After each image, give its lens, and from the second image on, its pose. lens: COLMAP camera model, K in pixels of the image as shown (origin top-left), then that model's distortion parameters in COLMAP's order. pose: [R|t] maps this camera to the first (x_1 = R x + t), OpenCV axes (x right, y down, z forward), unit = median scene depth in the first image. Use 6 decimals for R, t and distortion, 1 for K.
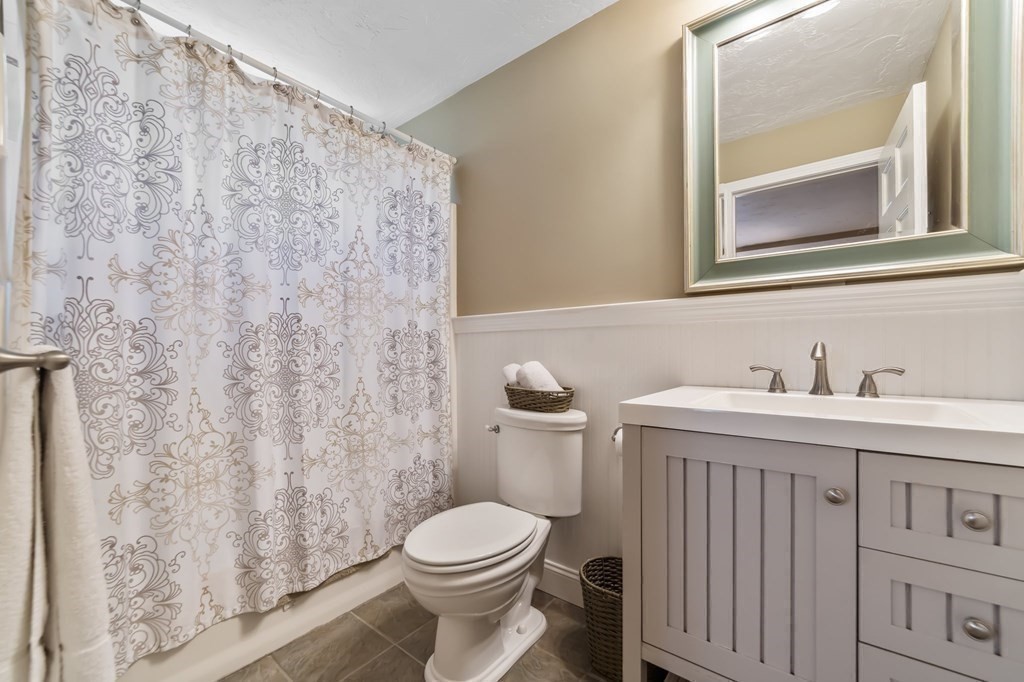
lens RADIAL K [[410.2, 0, 512.9], [0, 410.2, 347.1], [0, 0, 1]] dist [0.002825, 0.000425]
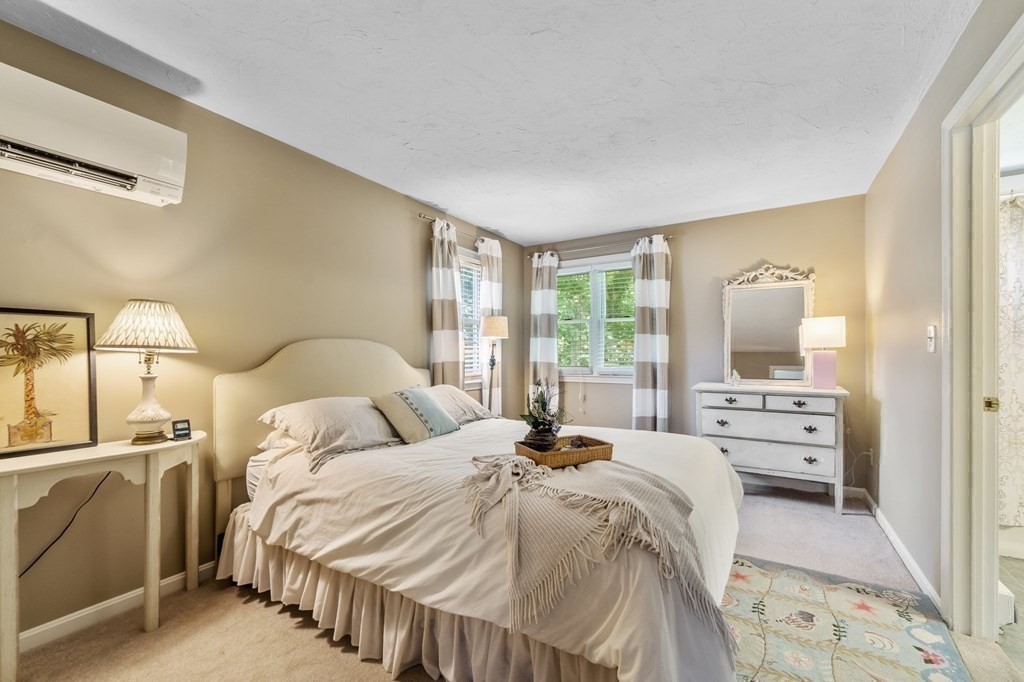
lens RADIAL K [[410.2, 0, 513.5], [0, 410.2, 348.2], [0, 0, 1]] dist [0.002825, 0.000425]
pose [[0.120098, 0.002649, -0.992759, 0.751921], [0.000365, 0.999996, 0.002712, -0.087199], [0.992762, -0.000688, 0.120096, -1.389418]]
